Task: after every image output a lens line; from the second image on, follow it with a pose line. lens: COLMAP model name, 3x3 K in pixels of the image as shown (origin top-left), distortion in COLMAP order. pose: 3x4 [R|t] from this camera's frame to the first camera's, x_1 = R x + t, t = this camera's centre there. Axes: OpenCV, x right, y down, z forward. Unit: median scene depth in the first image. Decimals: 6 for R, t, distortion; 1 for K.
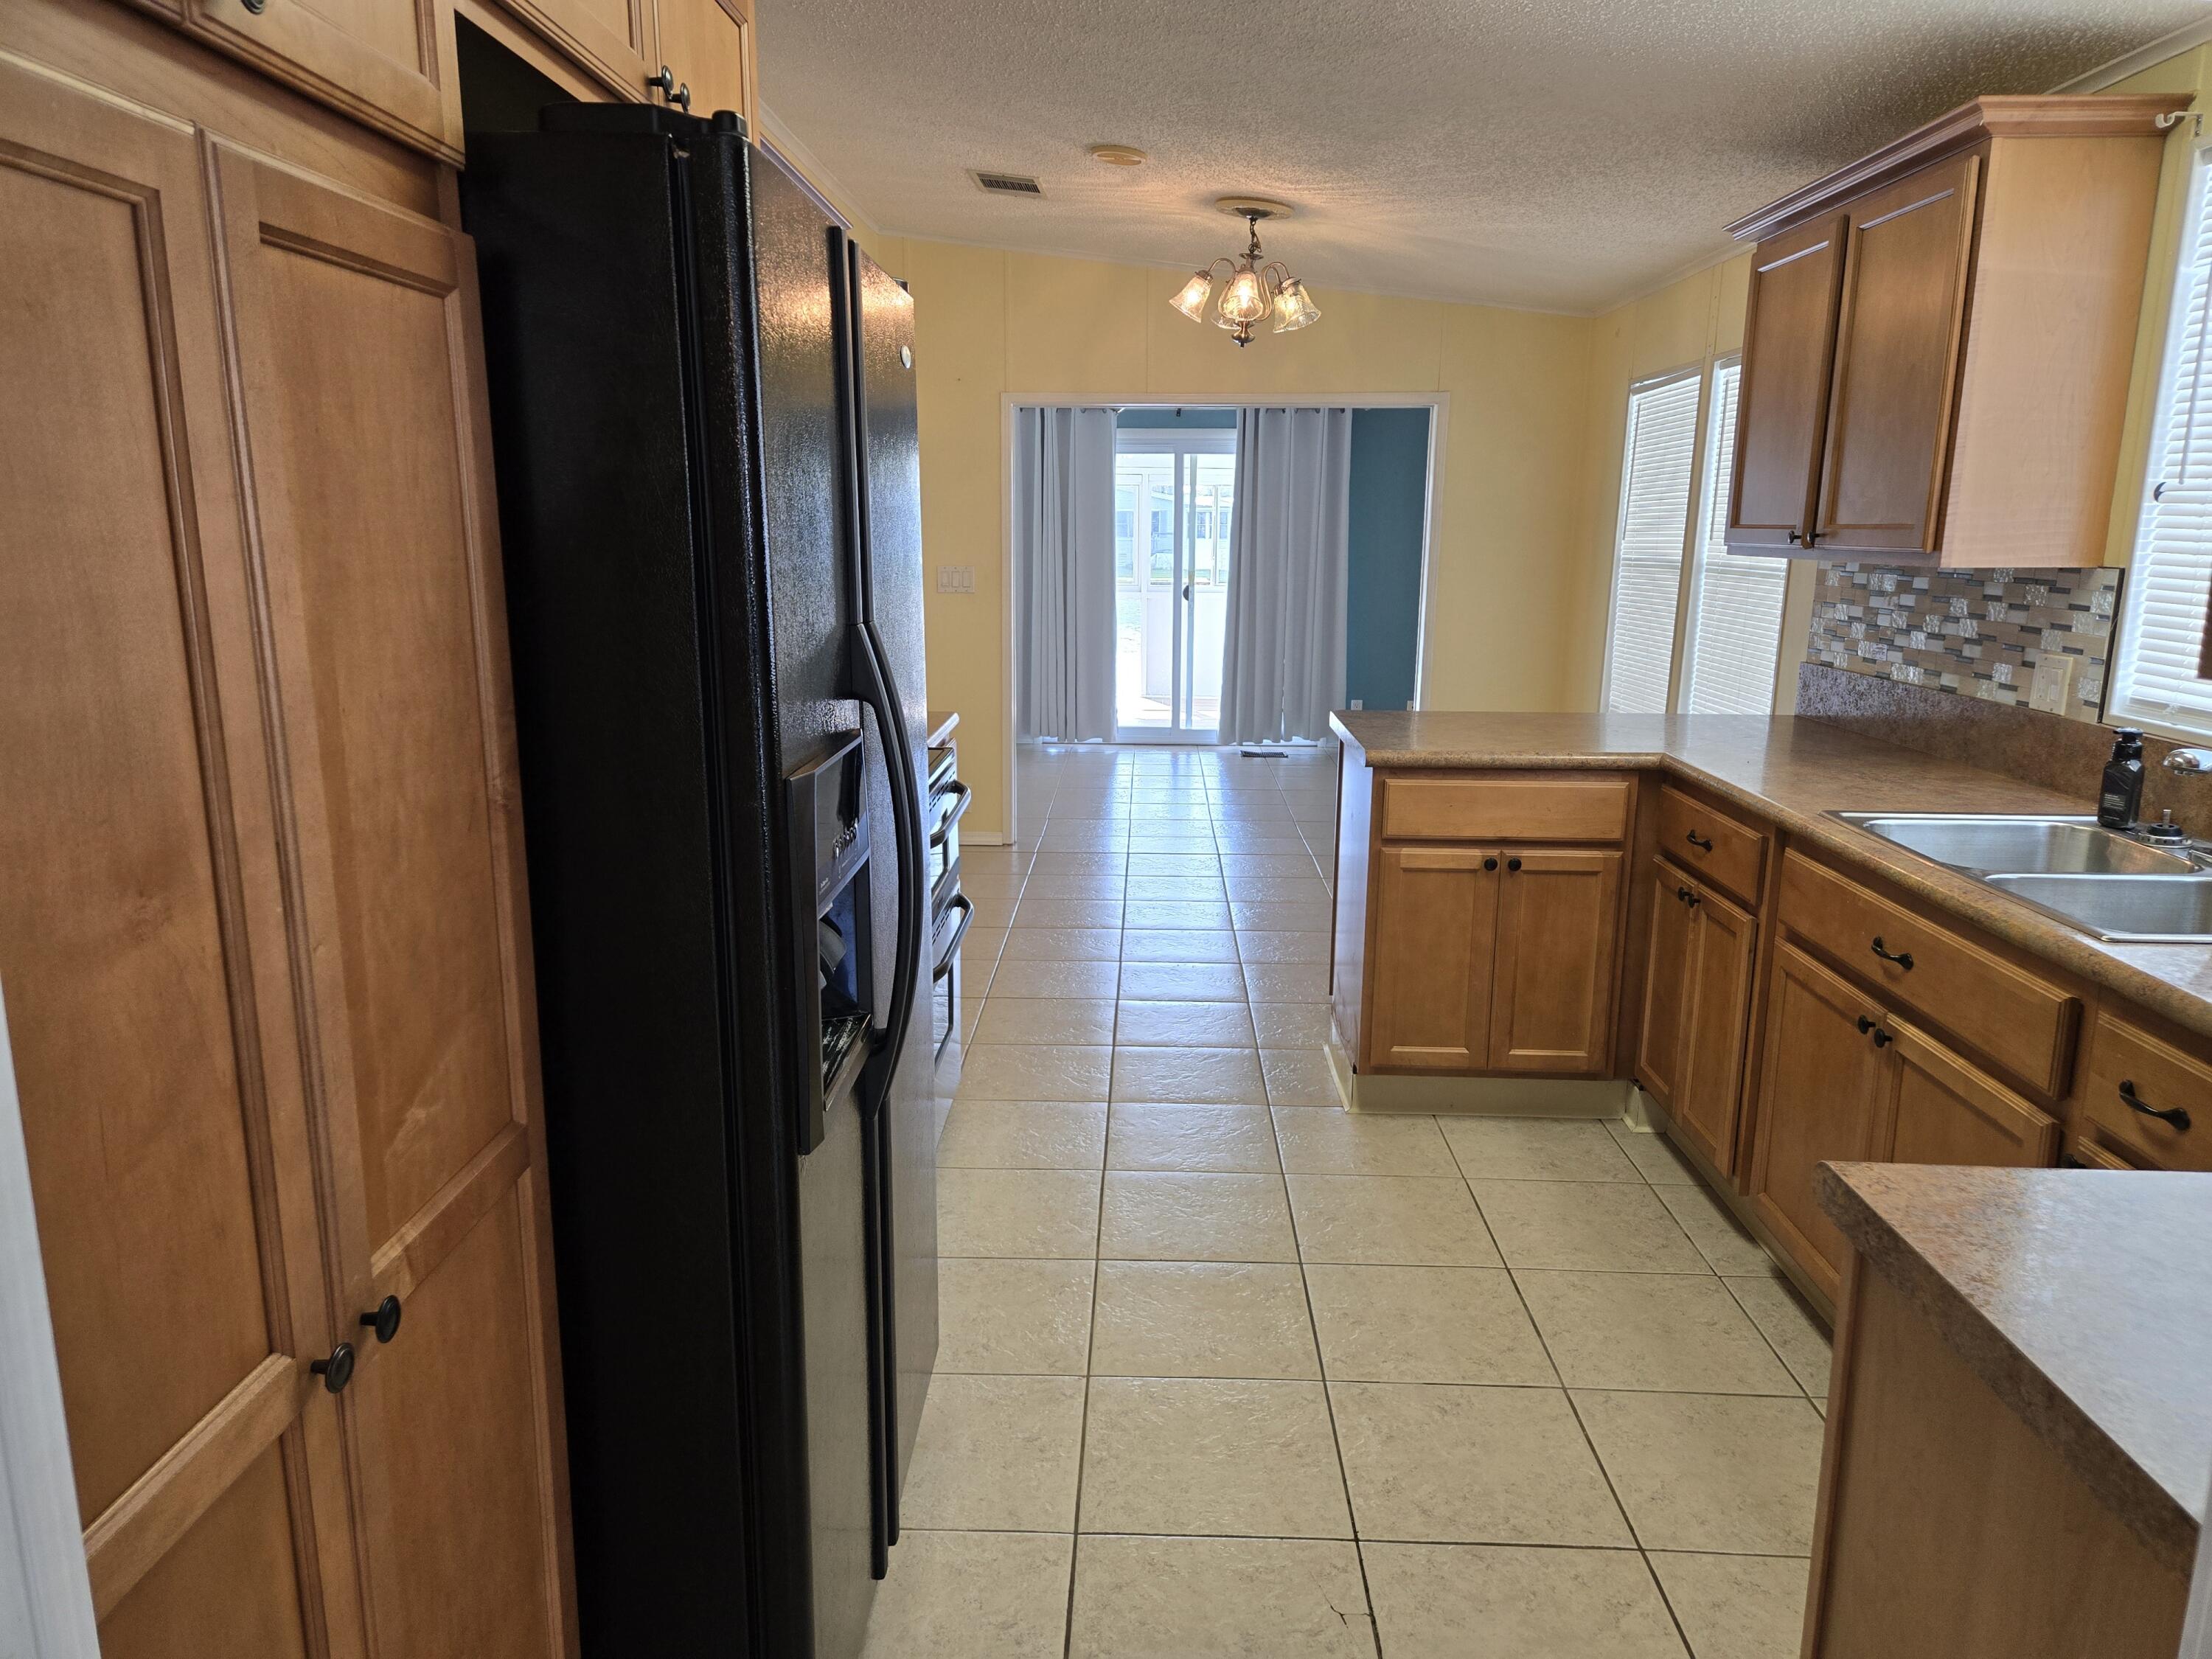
lens RADIAL K [[1483.1, 0, 1120.2], [0, 1483.1, 832.8], [0, 0, 1]] dist [0.085315, -0.075980]
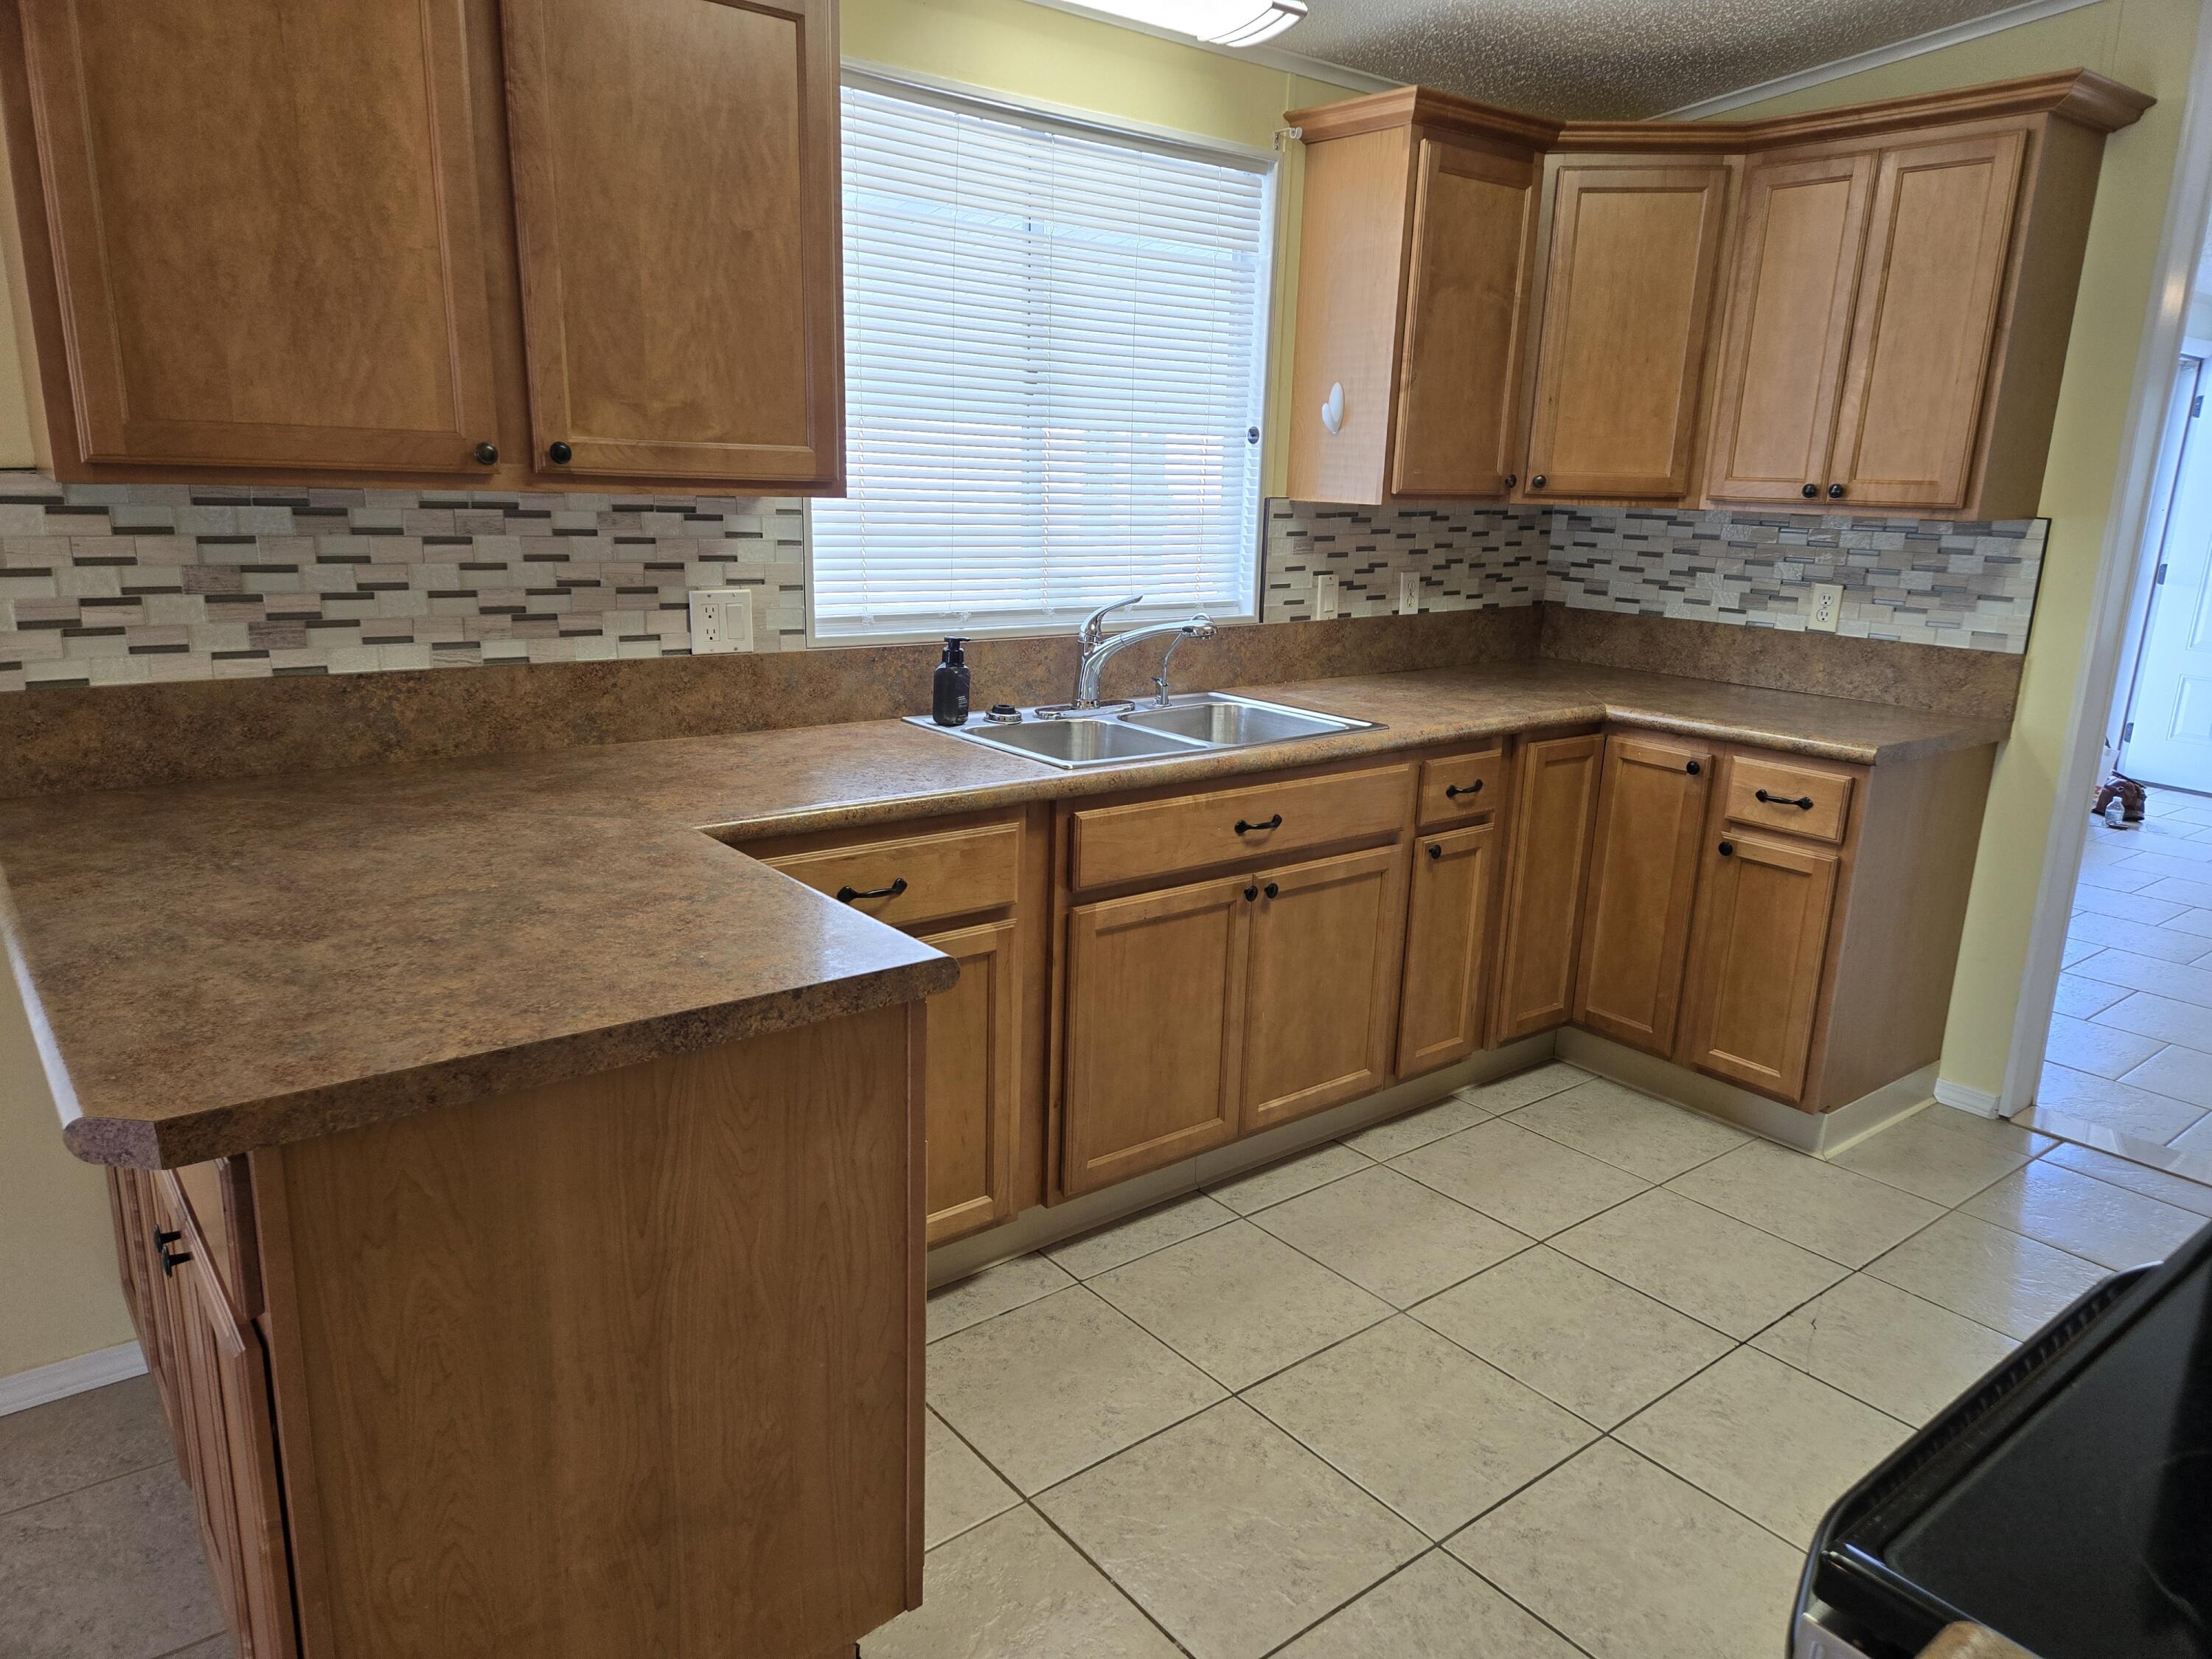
lens RADIAL K [[1483.1, 0, 1120.2], [0, 1483.1, 832.8], [0, 0, 1]] dist [0.085315, -0.075980]
pose [[-0.645376, -0.215019, 0.732977, -0.218396], [0.119164, 0.919476, 0.374651, -0.283697], [-0.754512, 0.329136, -0.567786, 1.345442]]
